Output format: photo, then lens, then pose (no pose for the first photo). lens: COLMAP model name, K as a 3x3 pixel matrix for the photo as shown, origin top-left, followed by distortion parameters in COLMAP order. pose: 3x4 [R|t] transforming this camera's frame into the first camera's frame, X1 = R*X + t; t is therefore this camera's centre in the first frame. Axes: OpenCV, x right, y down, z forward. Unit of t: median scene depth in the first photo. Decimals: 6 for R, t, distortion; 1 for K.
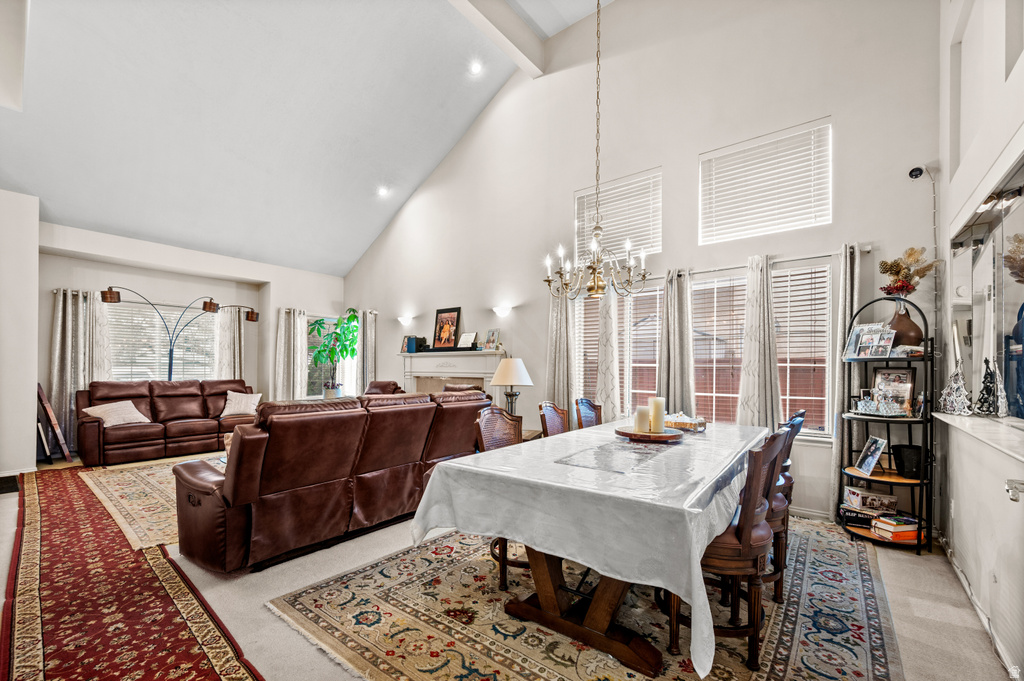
lens RADIAL K [[413.2, 0, 500.3], [0, 413.2, 368.1], [0, 0, 1]] dist [0.003885, -0.000926]
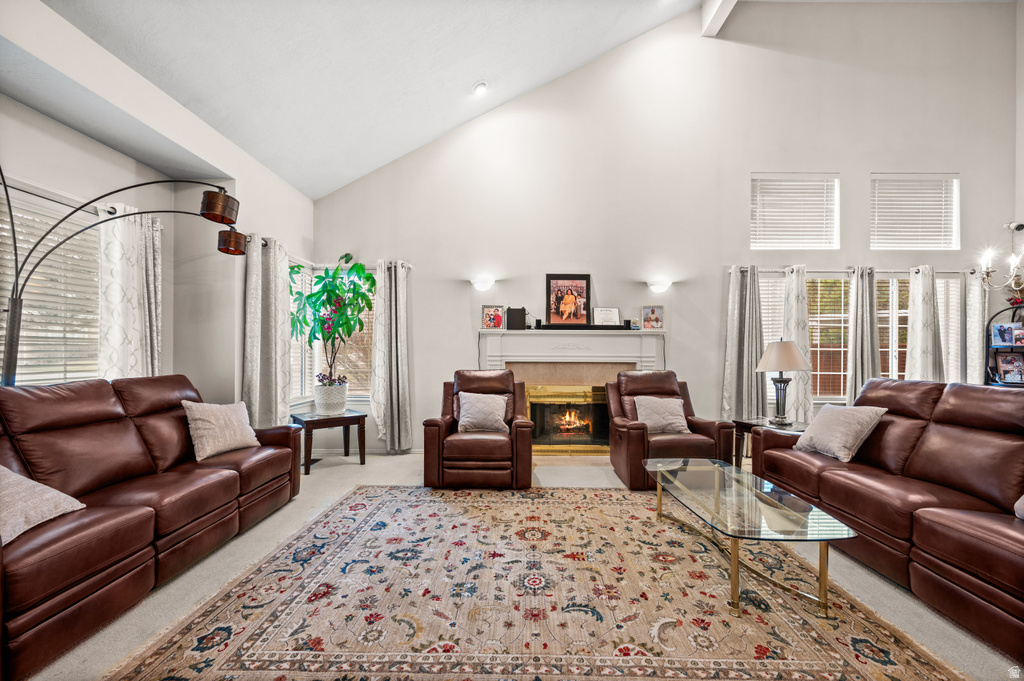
lens RADIAL K [[413.2, 0, 514.7], [0, 413.2, 353.2], [0, 0, 1]] dist [0.003885, -0.000926]
pose [[0.783604, -0.003150, 0.621253, -0.708429], [-0.002538, 0.999963, 0.008270, -0.001927], [-0.621255, -0.008057, 0.783567, 0.464211]]
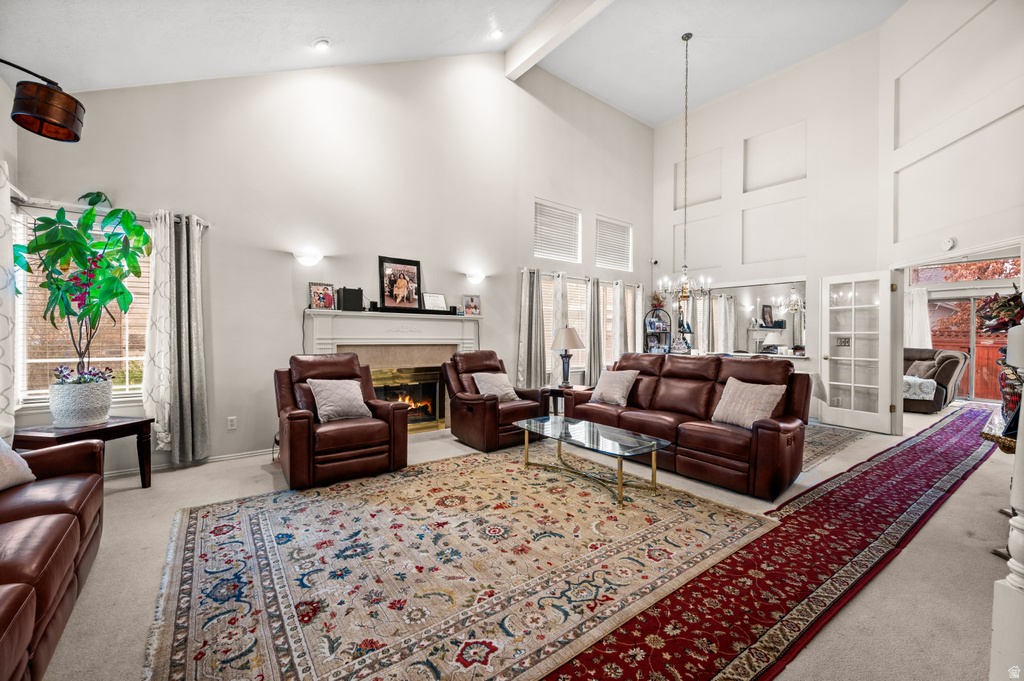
lens RADIAL K [[413.2, 0, 514.3], [0, 413.2, 337.3], [0, 0, 1]] dist [0.003885, -0.000926]
pose [[0.229586, -0.008871, 0.973248, -0.877395], [-0.011255, 0.999867, 0.011768, -0.004862], [-0.973223, -0.013656, 0.229456, 0.617312]]
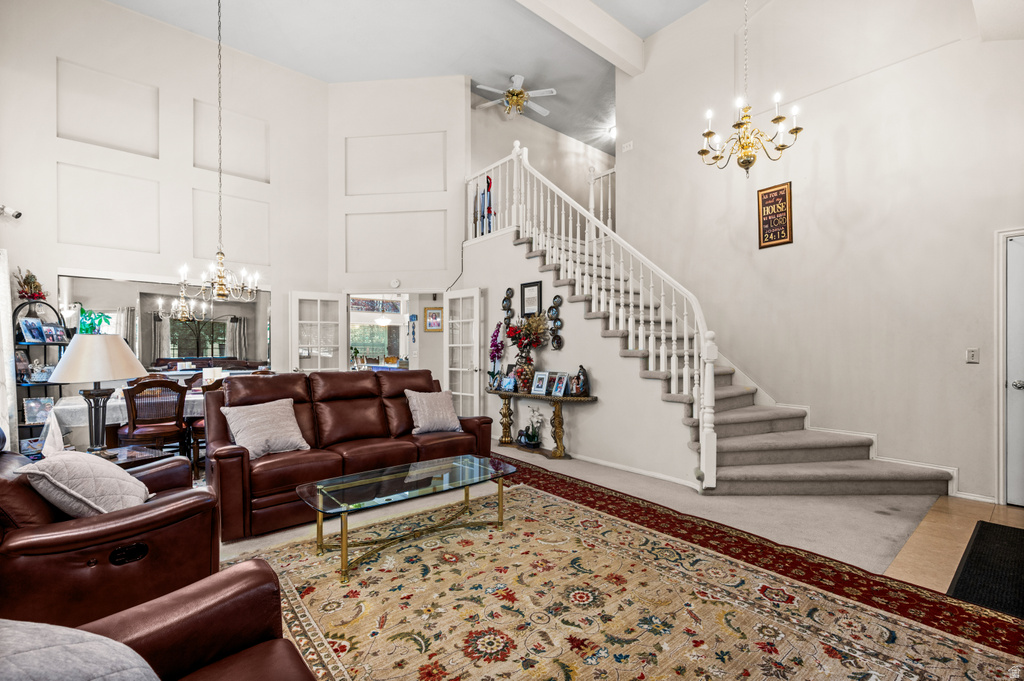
lens RADIAL K [[456.1, 0, 513.9], [0, 456.1, 350.1], [0, 0, 1]] dist [0.001365, 0.000714]
pose [[-0.984308, -0.004403, 0.176404, -0.485616], [-0.005219, 0.999978, -0.004163, 0.000253], [-0.176382, -0.005019, -0.984309, 1.102488]]
